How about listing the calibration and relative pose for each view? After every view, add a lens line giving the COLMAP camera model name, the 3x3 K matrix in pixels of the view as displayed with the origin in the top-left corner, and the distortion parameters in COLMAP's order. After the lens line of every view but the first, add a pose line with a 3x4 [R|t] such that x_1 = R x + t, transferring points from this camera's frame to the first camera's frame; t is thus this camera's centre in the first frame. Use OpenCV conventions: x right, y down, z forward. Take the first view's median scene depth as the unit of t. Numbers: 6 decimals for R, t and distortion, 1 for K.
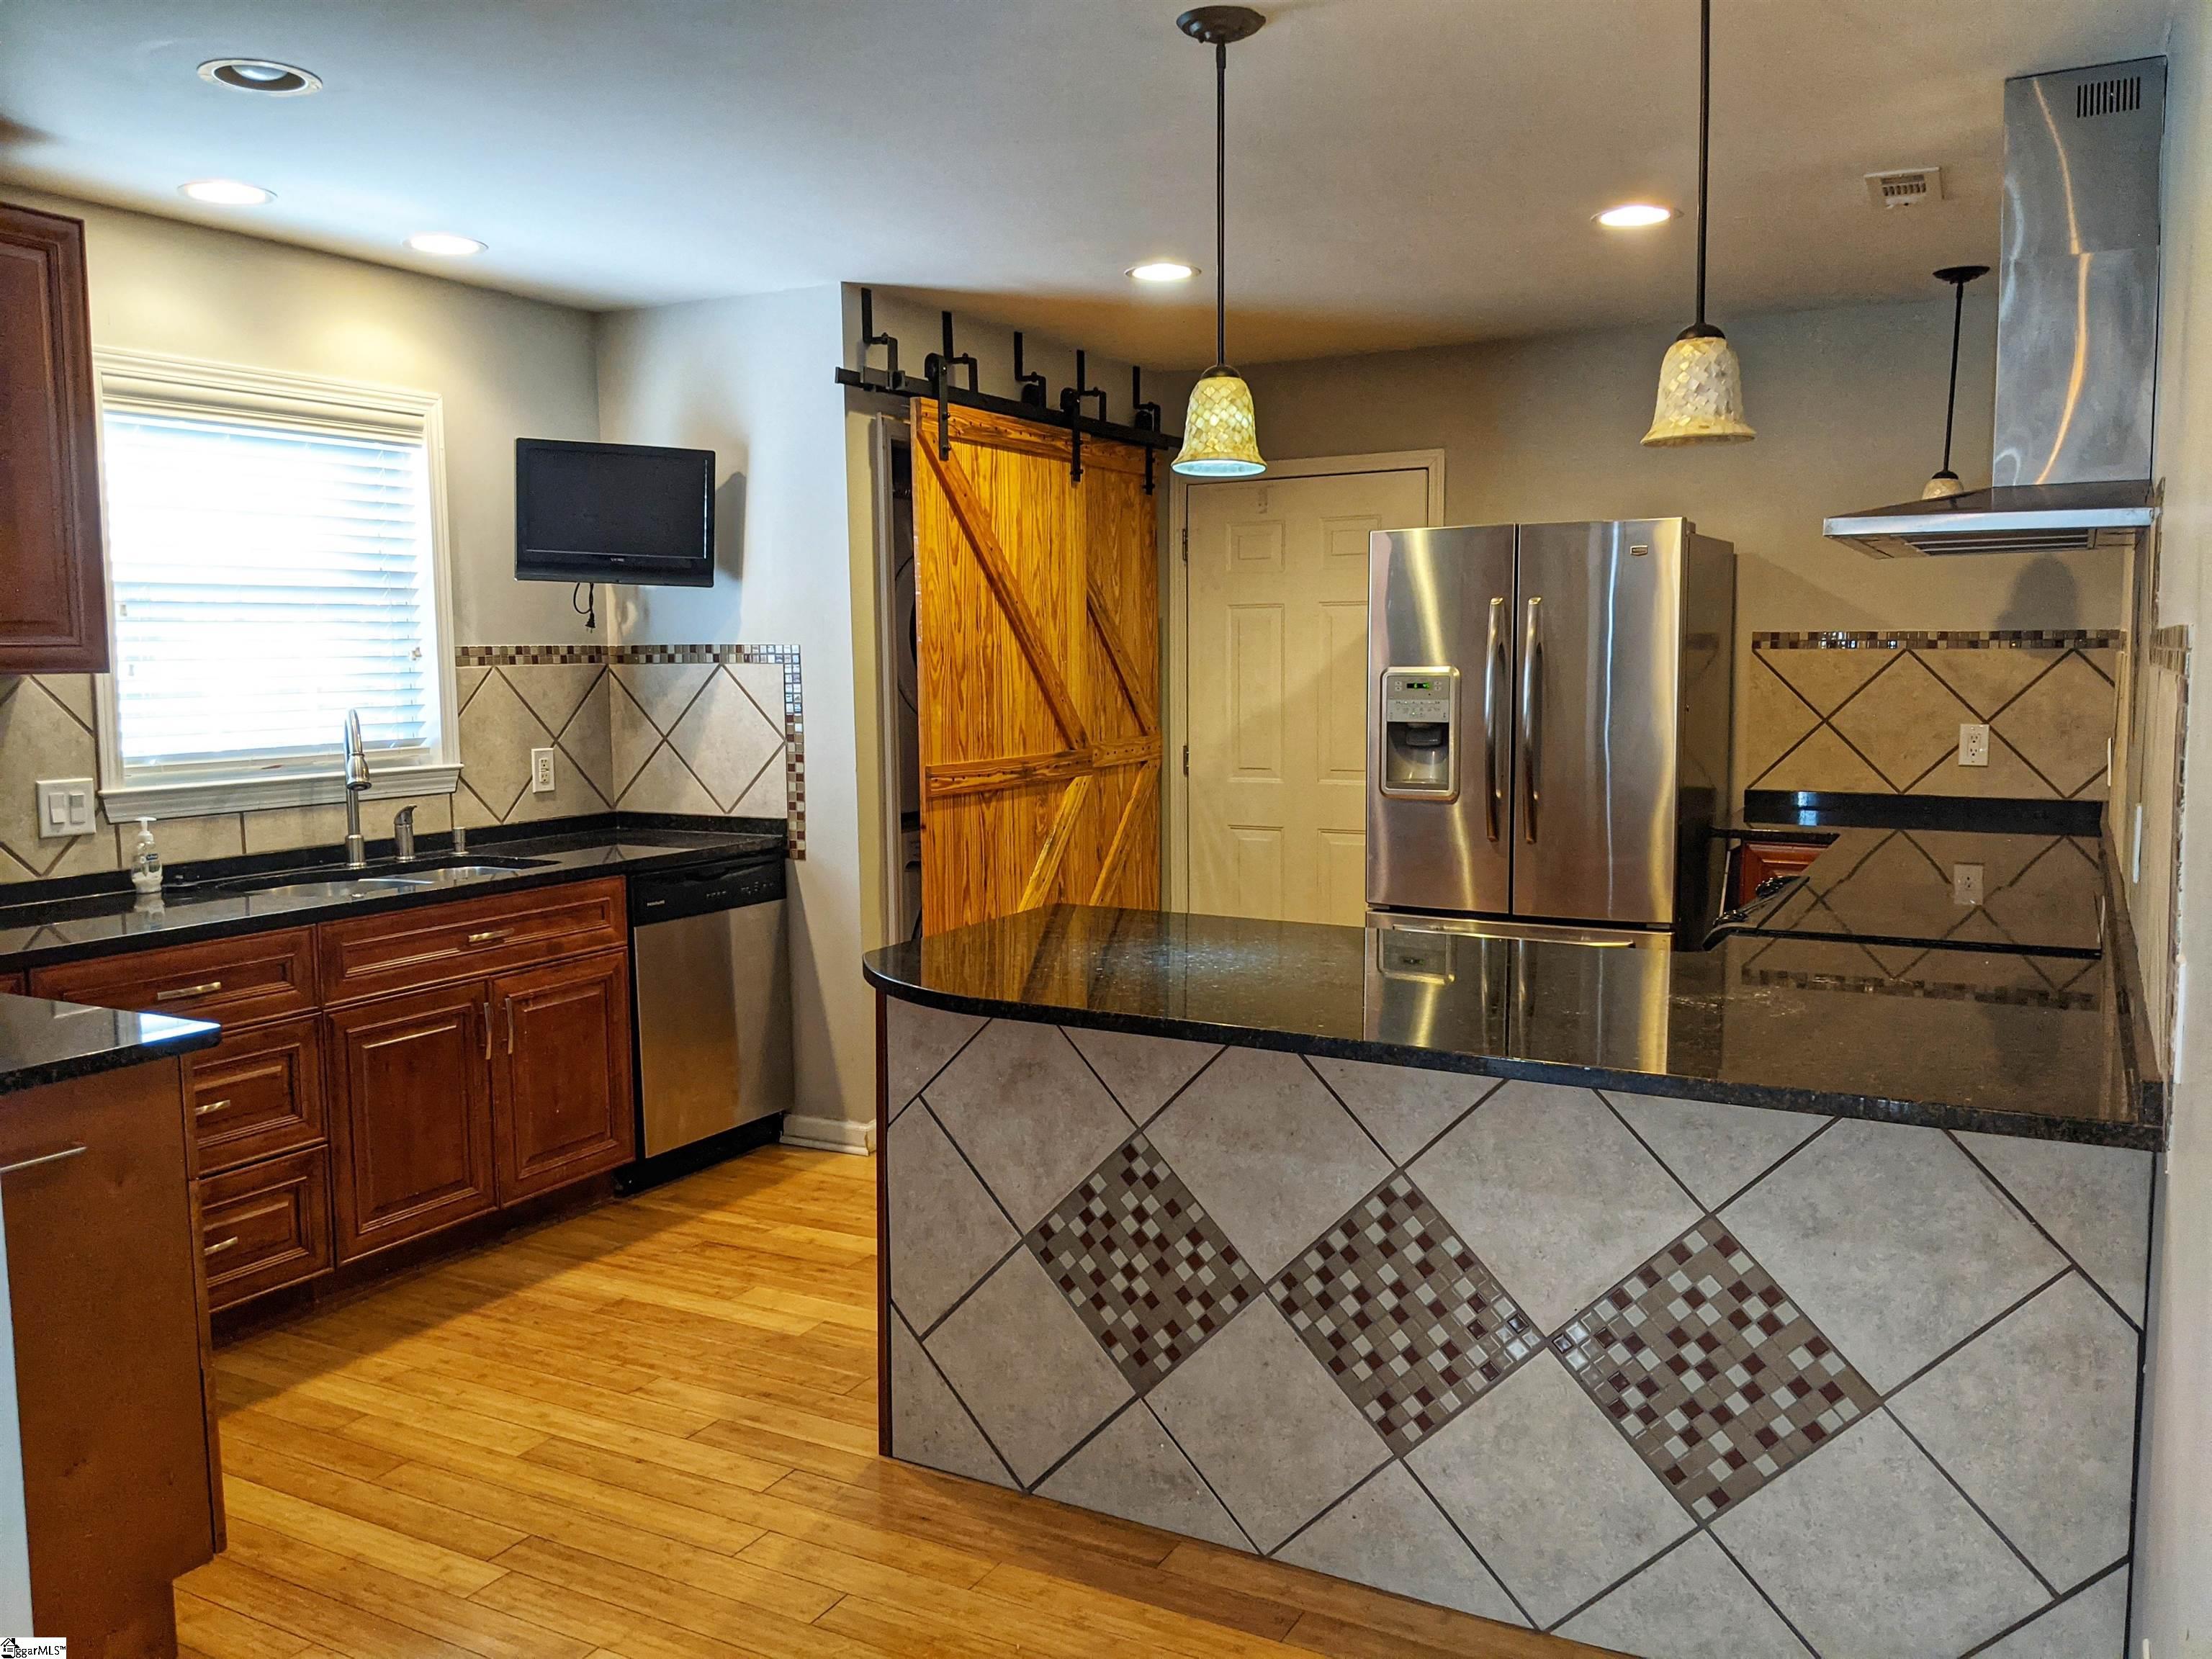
lens RADIAL K [[1785.9, 0, 1096.9], [0, 1785.9, 832.1], [0, 0, 1]] dist [0.032518, -0.006595]
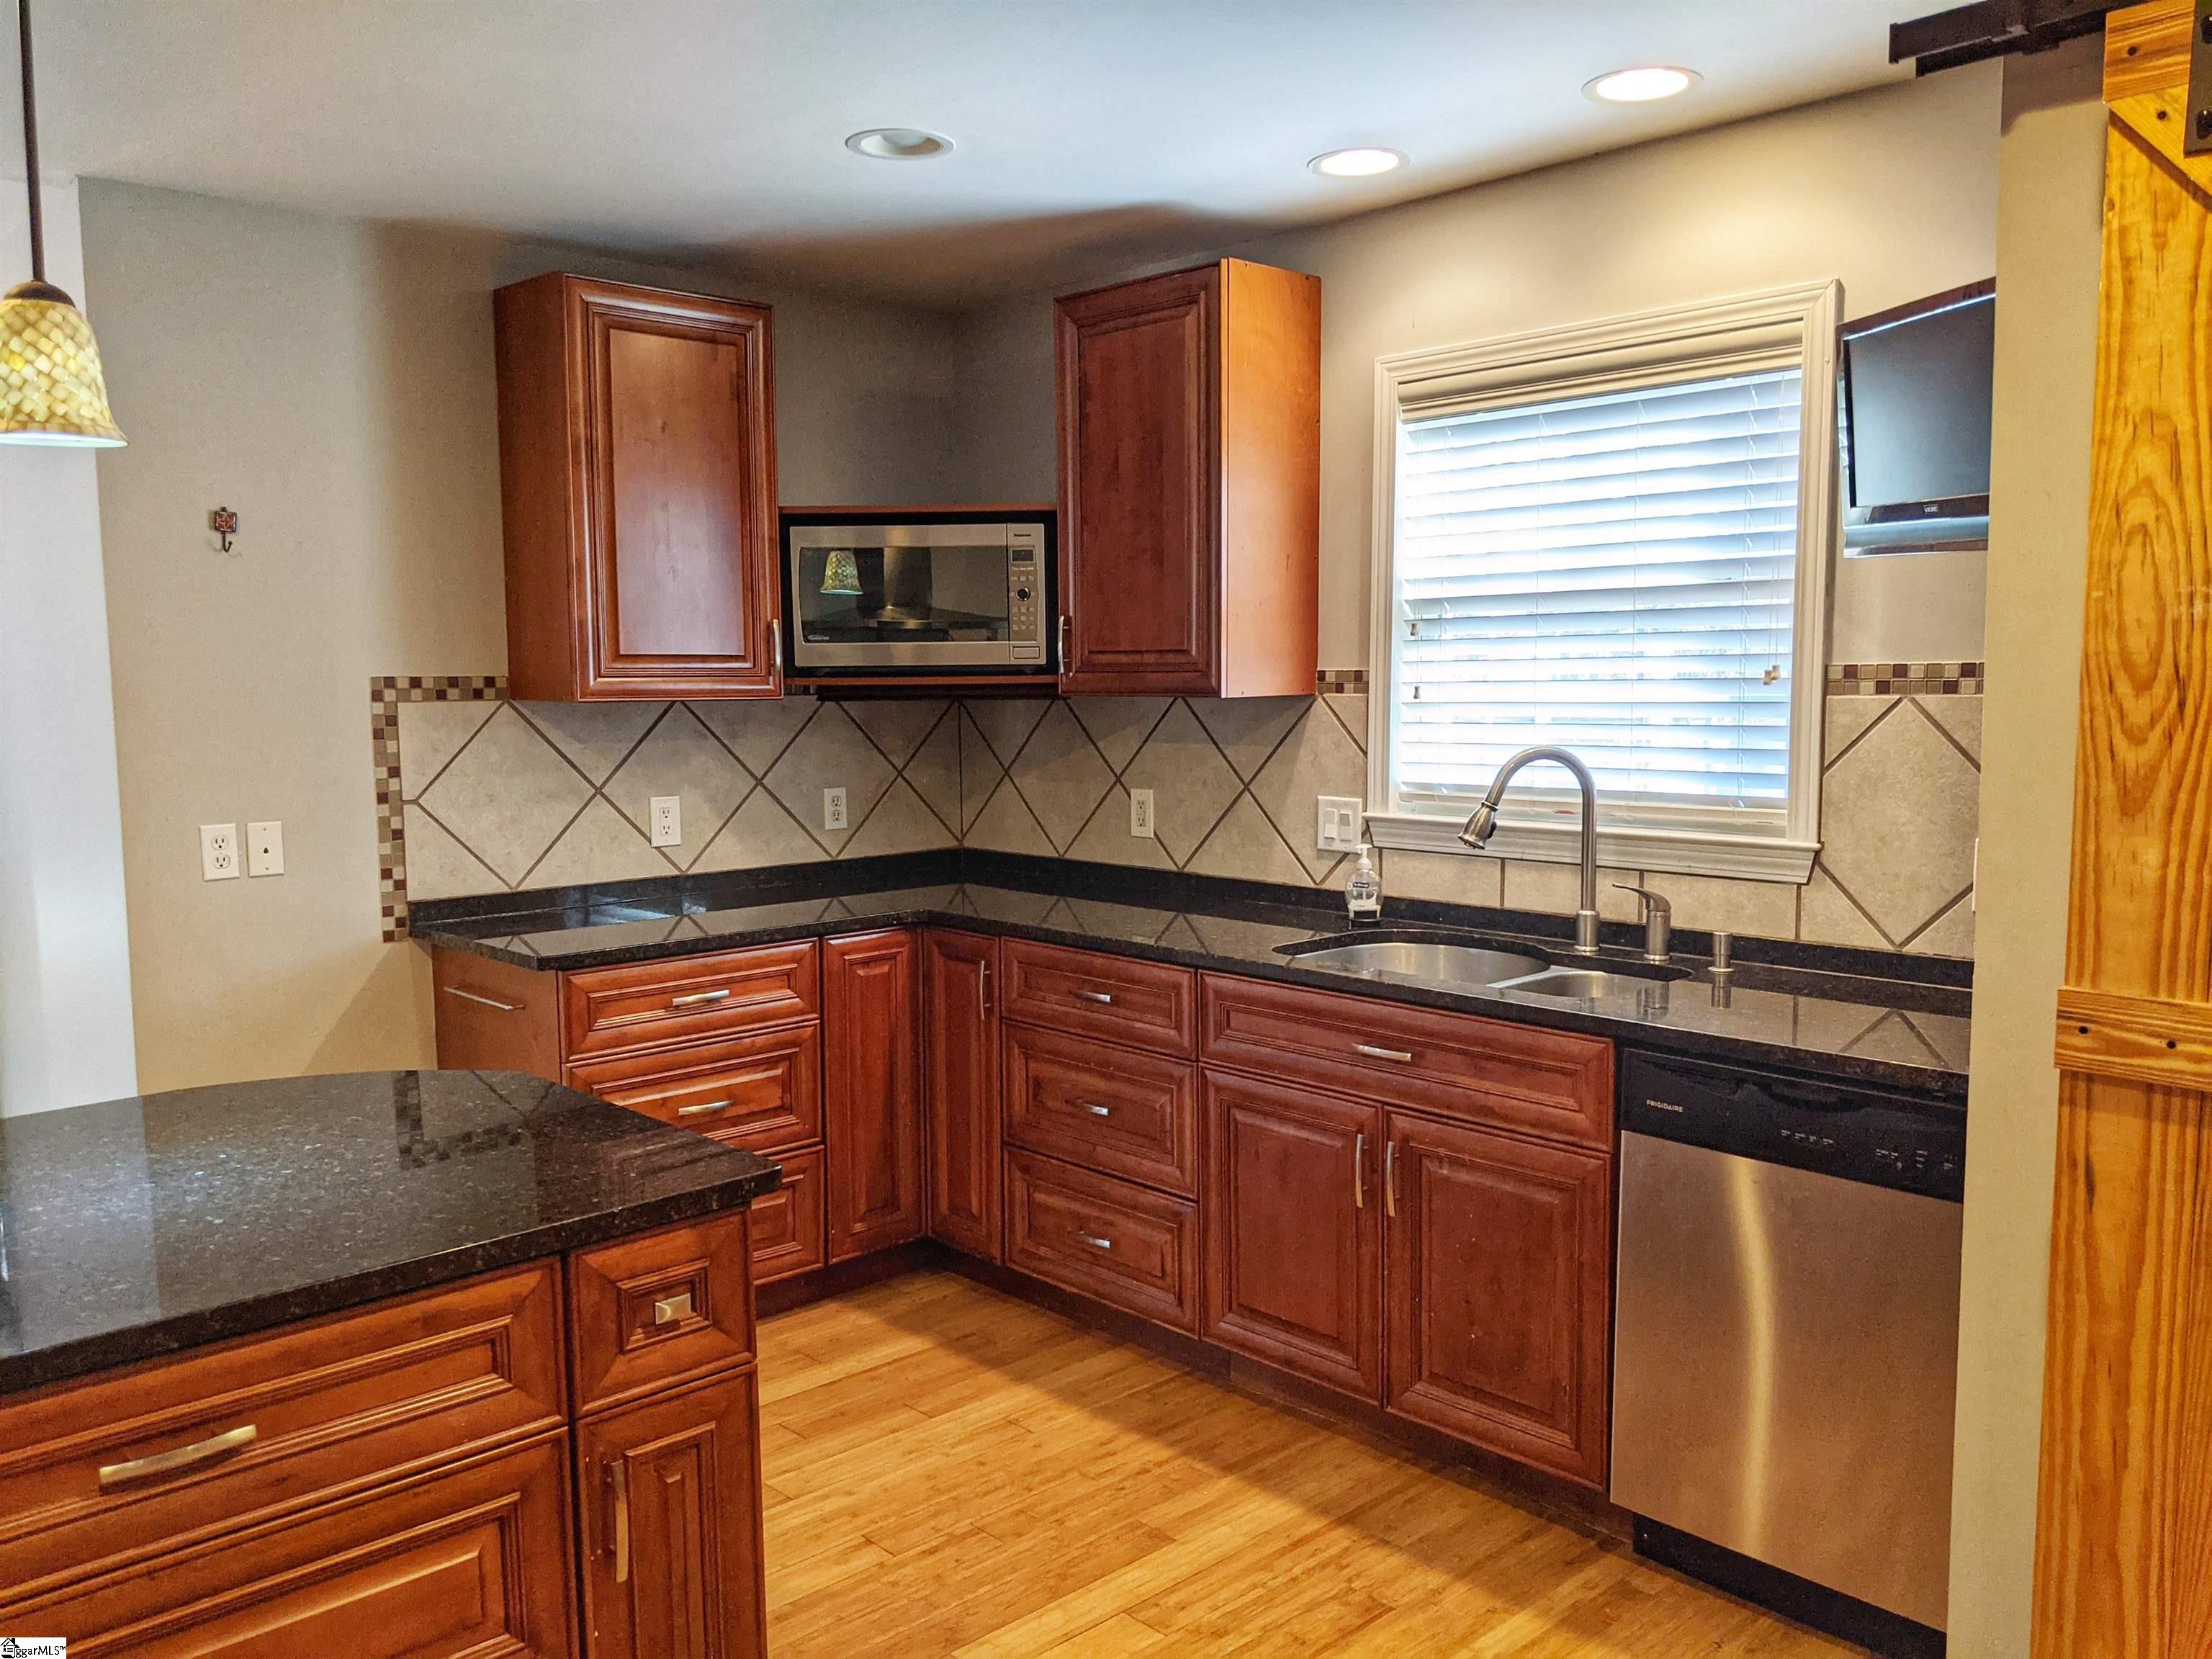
lens RADIAL K [[1751.1, 0, 1109.6], [0, 1751.1, 843.6], [0, 0, 1]] dist [0.161879, -0.255580]
pose [[-0.296593, 0.105608, -0.949147, 0.383319], [-0.089052, 0.986478, 0.137589, -0.116797], [0.950843, 0.125332, -0.283178, 1.045209]]
